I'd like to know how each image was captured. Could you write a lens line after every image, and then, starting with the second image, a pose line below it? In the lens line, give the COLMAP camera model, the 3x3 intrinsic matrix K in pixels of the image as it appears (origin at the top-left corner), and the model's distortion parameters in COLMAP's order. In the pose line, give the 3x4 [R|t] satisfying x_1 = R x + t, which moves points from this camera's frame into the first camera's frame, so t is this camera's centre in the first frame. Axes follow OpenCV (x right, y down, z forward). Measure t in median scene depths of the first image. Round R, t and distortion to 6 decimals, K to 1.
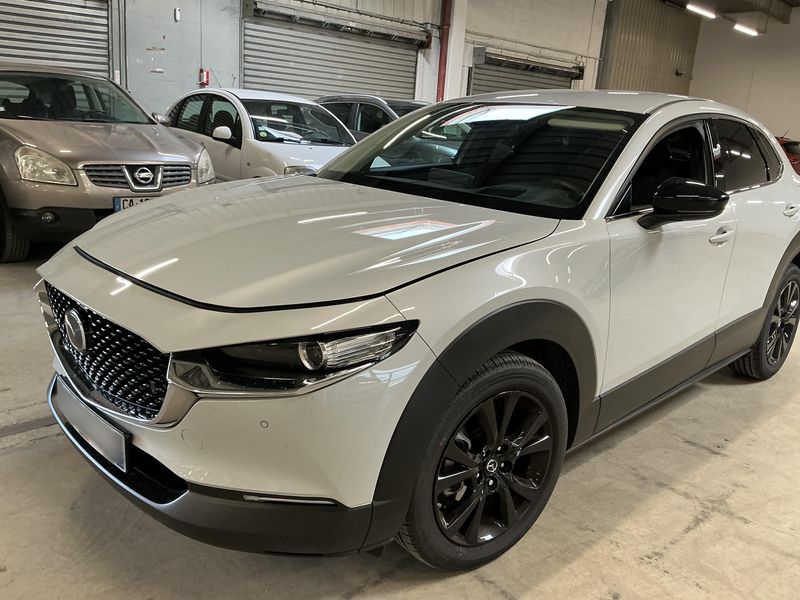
lens RADIAL K [[673.3, 0, 406.4], [0, 673.3, 298.0], [0, 0, 1]] dist [0.047013, -0.099313]
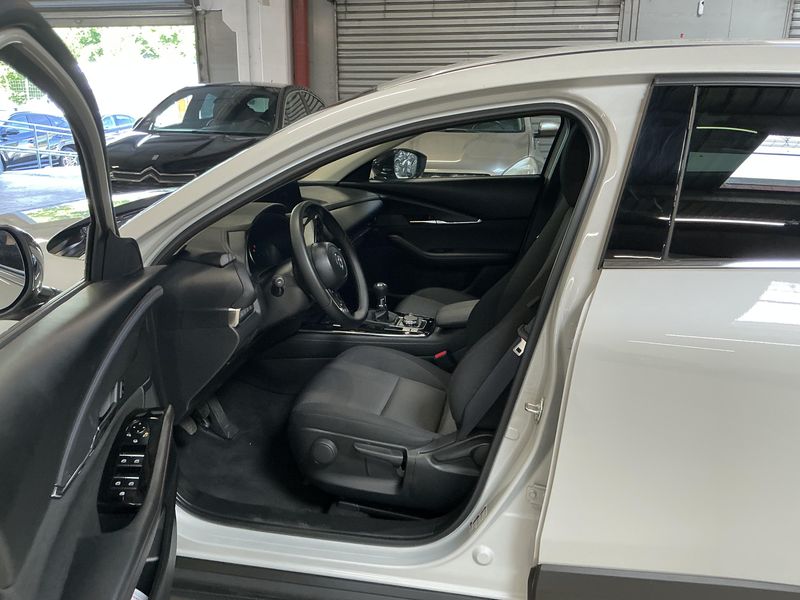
lens RADIAL K [[673.3, 0, 406.3], [0, 673.3, 298.9], [0, 0, 1]] dist [0.047013, -0.099313]
pose [[0.564807, 0.179704, -0.805419, 0.243526], [-0.189198, 0.978203, 0.085578, -0.049940], [0.803241, 0.104049, 0.586496, 0.221843]]
